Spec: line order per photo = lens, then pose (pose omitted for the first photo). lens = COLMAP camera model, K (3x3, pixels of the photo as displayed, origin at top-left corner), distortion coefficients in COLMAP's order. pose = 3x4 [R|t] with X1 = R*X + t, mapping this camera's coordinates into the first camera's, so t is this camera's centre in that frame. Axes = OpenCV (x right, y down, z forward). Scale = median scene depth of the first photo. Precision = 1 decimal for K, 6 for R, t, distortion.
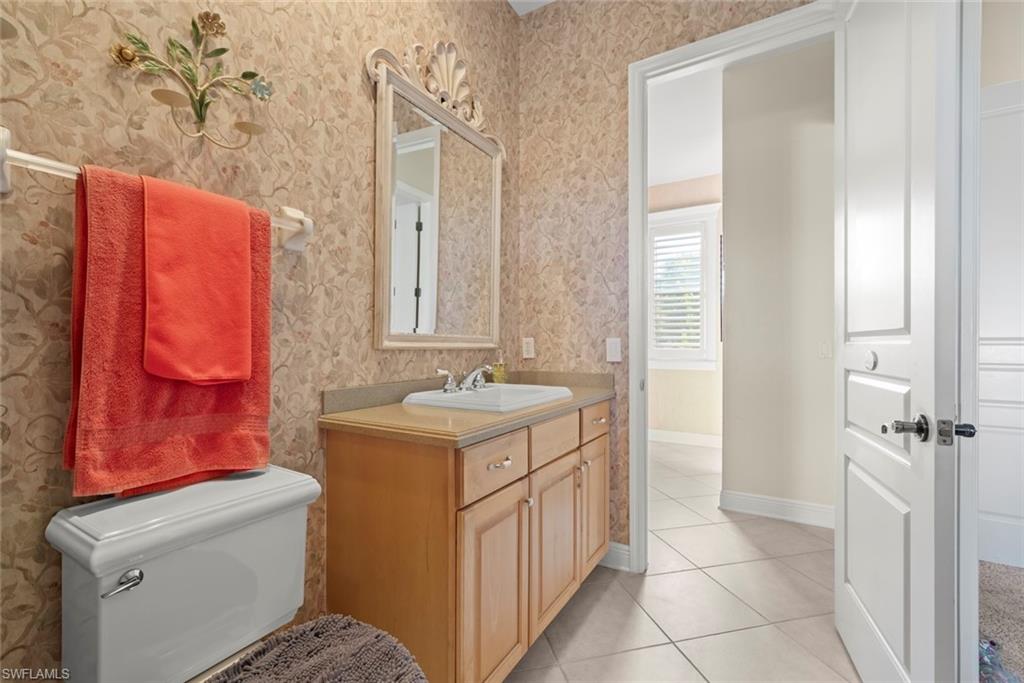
lens RADIAL K [[448.0, 0, 515.1], [0, 448.0, 346.8], [0, 0, 1]] dist [0.010436, 0.000027]
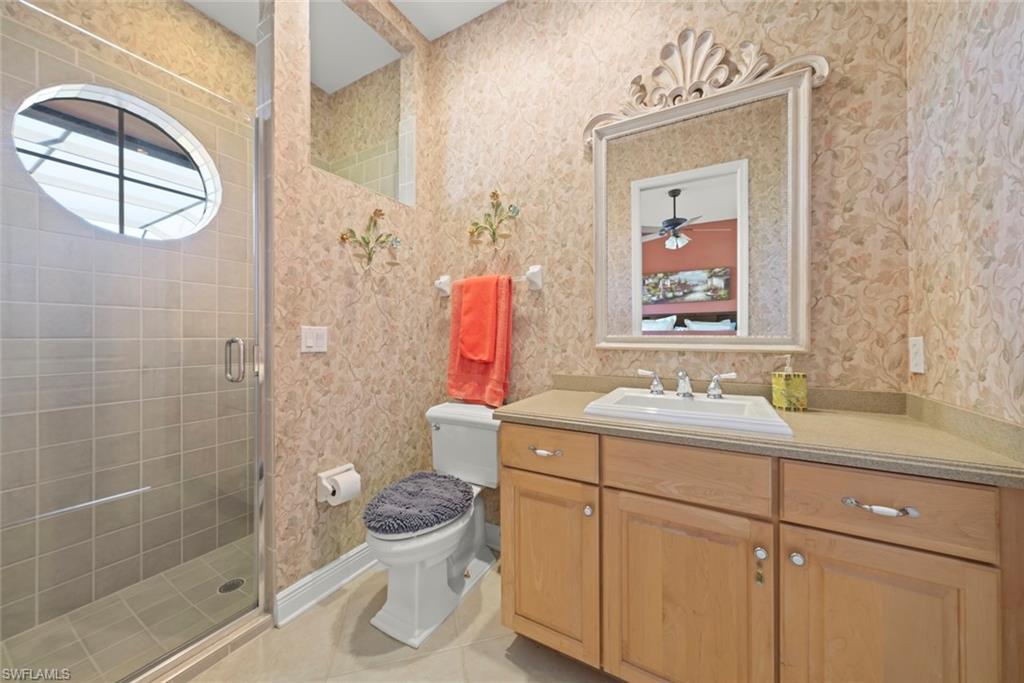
lens RADIAL K [[367.5, 0, 517.0], [0, 367.5, 334.5], [0, 0, 1]] dist [-0.001450, 0.000253]
pose [[0.005633, -0.005215, -0.999971, 0.771892], [-0.002401, 0.999983, -0.005228, -0.030030], [0.999981, 0.002430, 0.005621, 0.779142]]
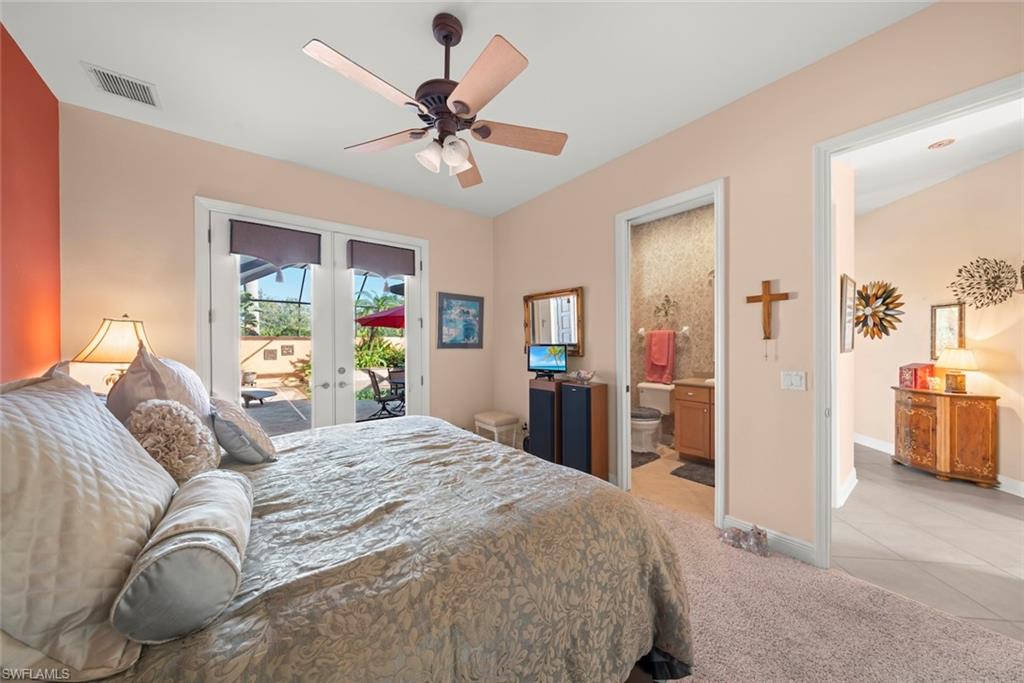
lens RADIAL K [[349.0, 0, 514.4], [0, 349.0, 341.2], [0, 0, 1]] dist [0.000639, 0.000011]
pose [[-0.359566, -0.008035, -0.933085, 2.616104], [-0.008235, 0.999951, -0.005438, -0.119360], [0.933083, 0.005729, -0.359615, 0.575395]]
